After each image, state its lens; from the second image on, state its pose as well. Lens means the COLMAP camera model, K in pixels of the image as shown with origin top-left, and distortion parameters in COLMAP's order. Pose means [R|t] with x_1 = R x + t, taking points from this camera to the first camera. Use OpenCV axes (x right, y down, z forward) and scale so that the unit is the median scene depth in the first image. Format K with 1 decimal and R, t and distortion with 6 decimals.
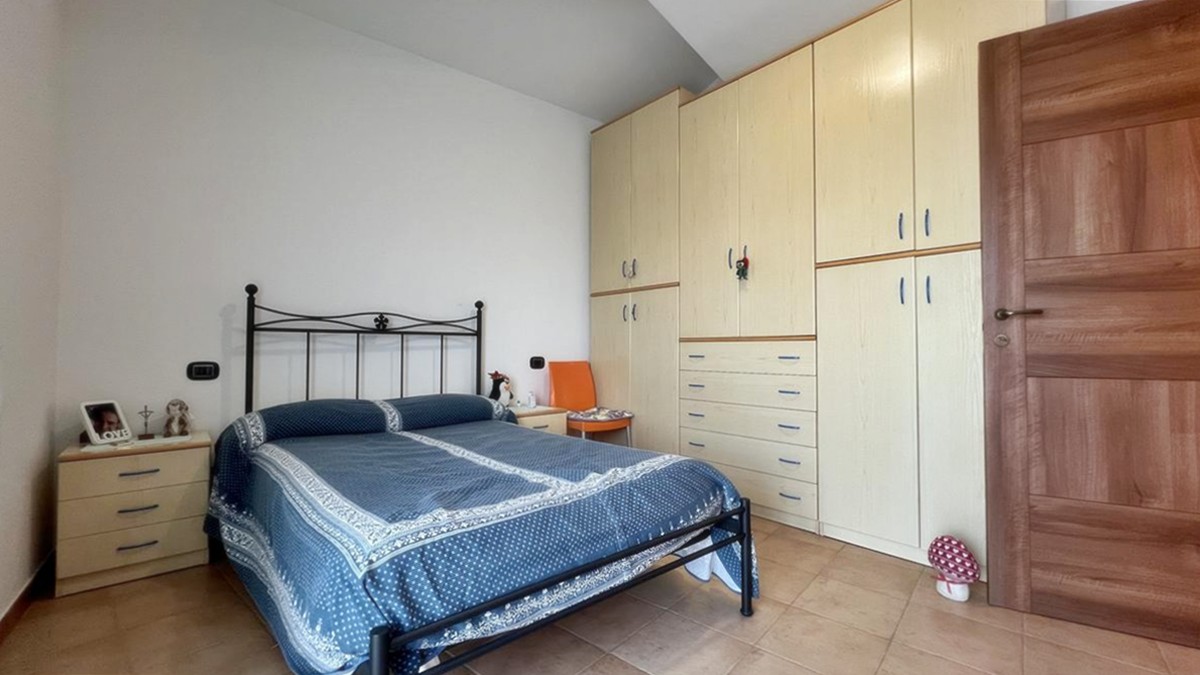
lens RADIAL K [[488.8, 0, 600.0], [0, 488.8, 337.5], [0, 0, 1]] dist [0.000329, 0.000060]
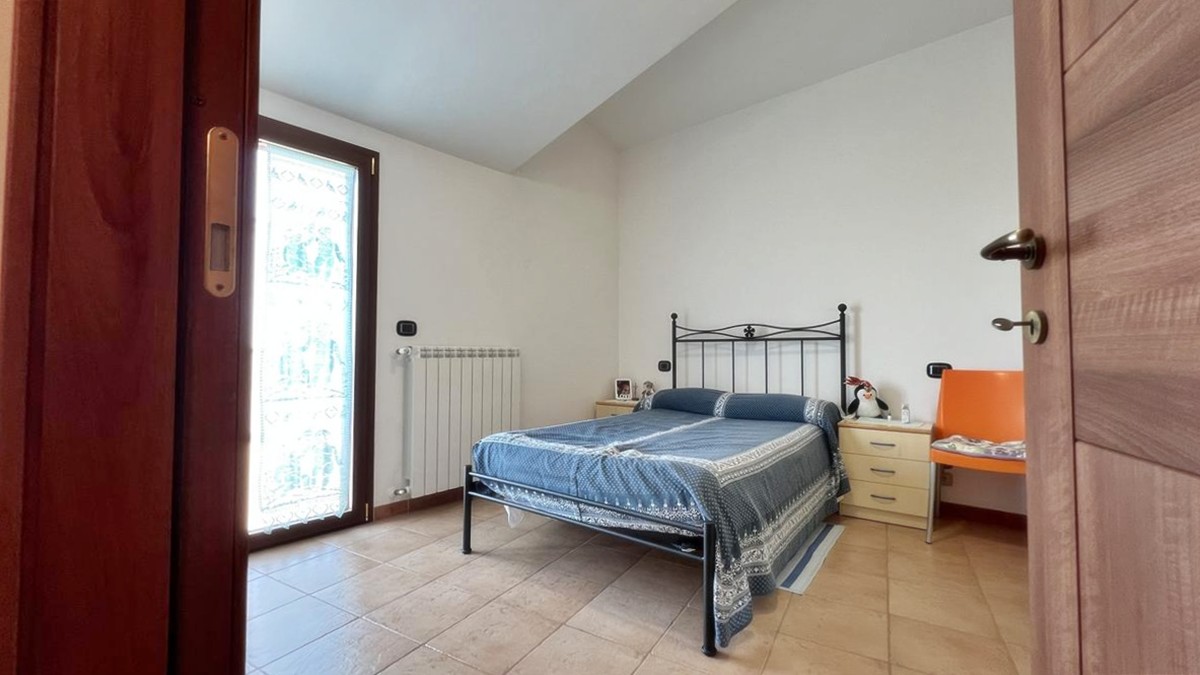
lens RADIAL K [[488.8, 0, 600.0], [0, 488.8, 337.5], [0, 0, 1]] dist [0.000329, 0.000060]
pose [[0.181041, -0.031335, -0.982976, 0.717975], [0.024407, 0.999328, -0.027361, 0.008280], [0.983173, -0.019038, 0.181684, 0.405349]]
